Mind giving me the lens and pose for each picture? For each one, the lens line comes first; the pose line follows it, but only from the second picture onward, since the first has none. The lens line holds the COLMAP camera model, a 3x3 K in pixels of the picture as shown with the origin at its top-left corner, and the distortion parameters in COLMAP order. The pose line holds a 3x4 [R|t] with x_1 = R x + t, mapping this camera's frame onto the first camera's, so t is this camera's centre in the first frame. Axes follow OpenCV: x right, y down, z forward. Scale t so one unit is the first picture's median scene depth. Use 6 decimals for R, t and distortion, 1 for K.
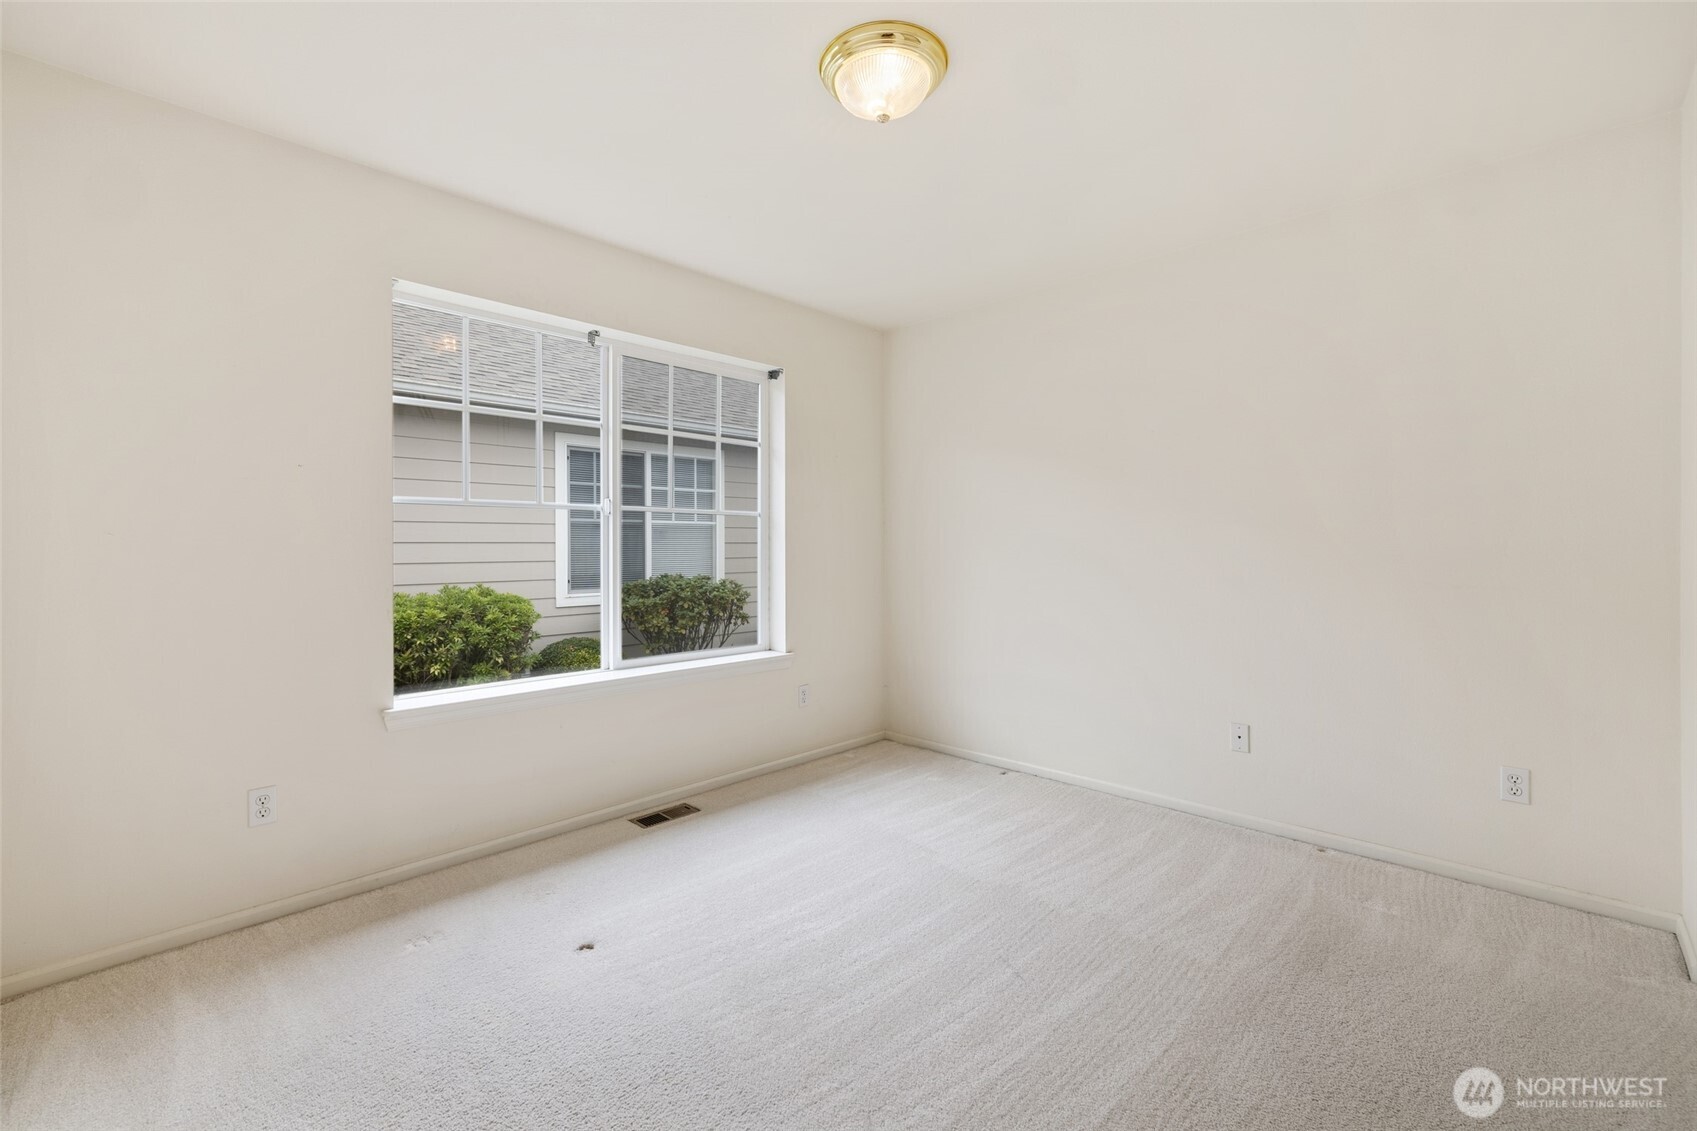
lens RADIAL K [[722.2, 0, 844.2], [0, 722.2, 553.1], [0, 0, 1]] dist [-0.000738, -0.000158]
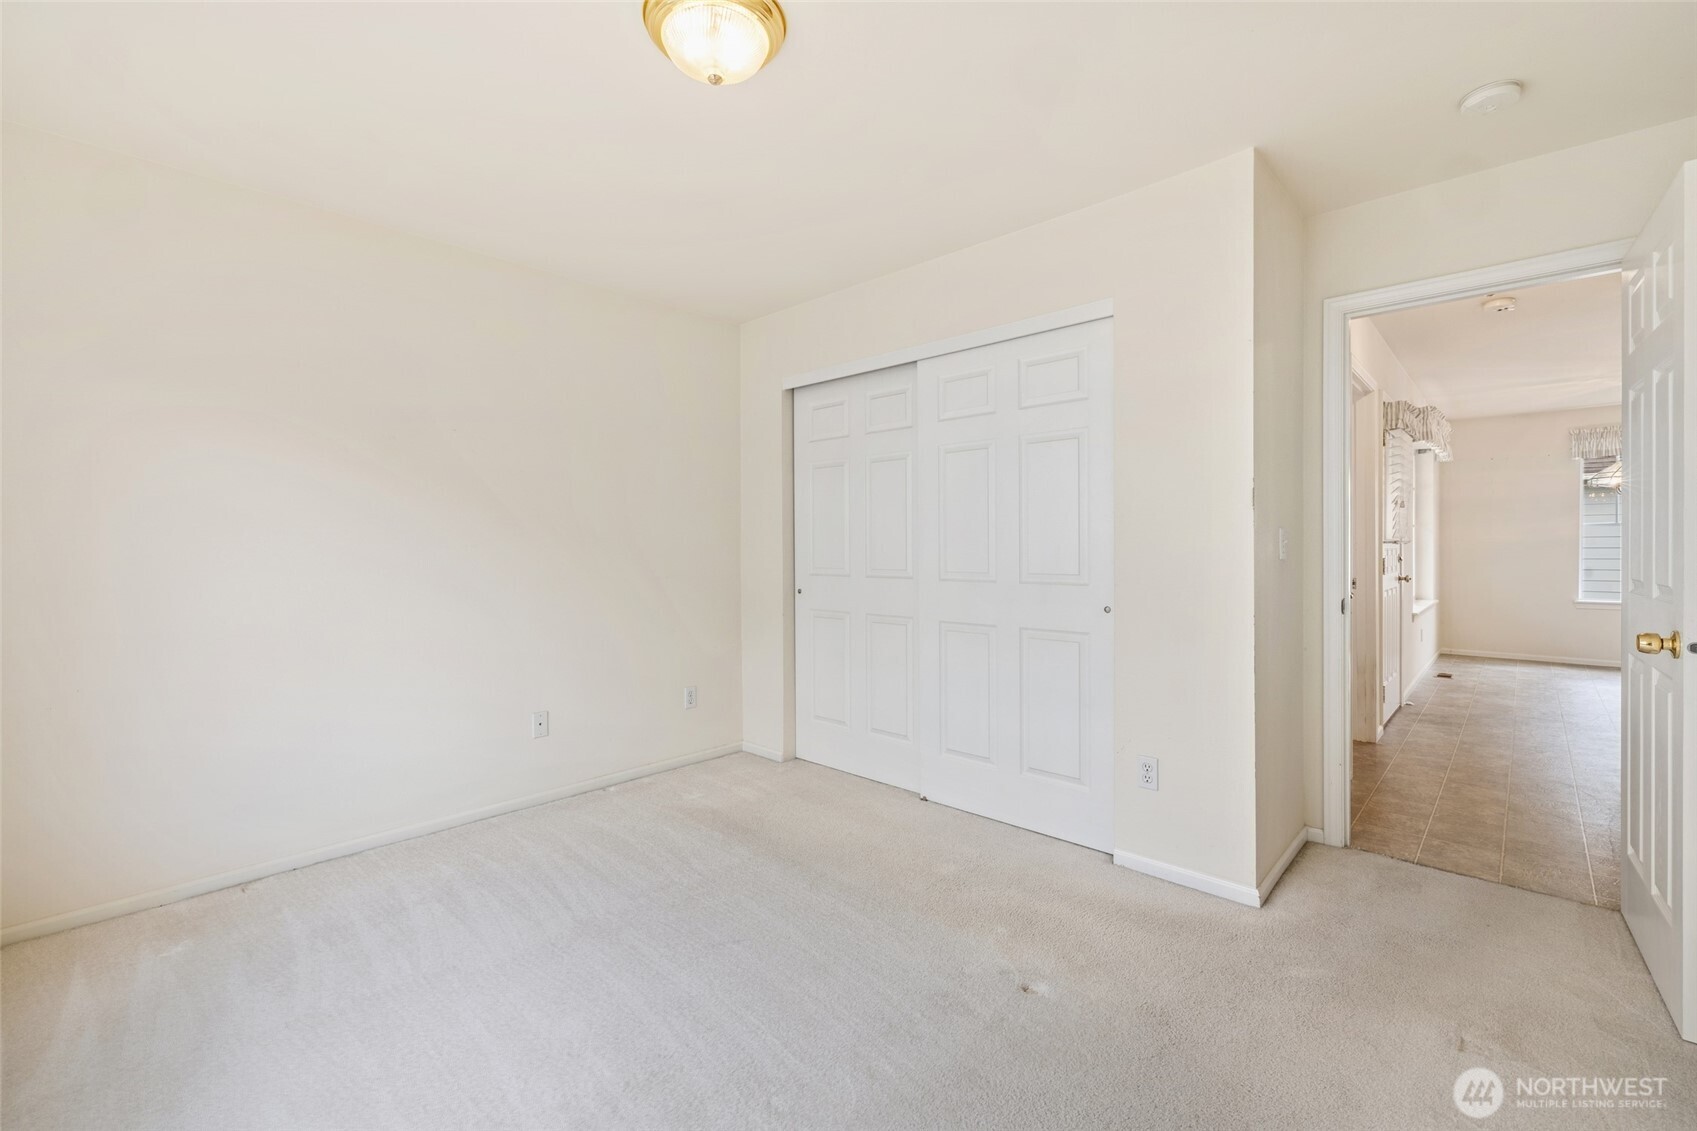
lens RADIAL K [[722.2, 0, 844.2], [0, 722.2, 553.1], [0, 0, 1]] dist [-0.000738, -0.000158]
pose [[-0.032270, -0.007289, 0.999453, -0.559958], [0.007804, 0.999941, 0.007544, -0.009673], [-0.999449, 0.008043, -0.032212, 0.564412]]
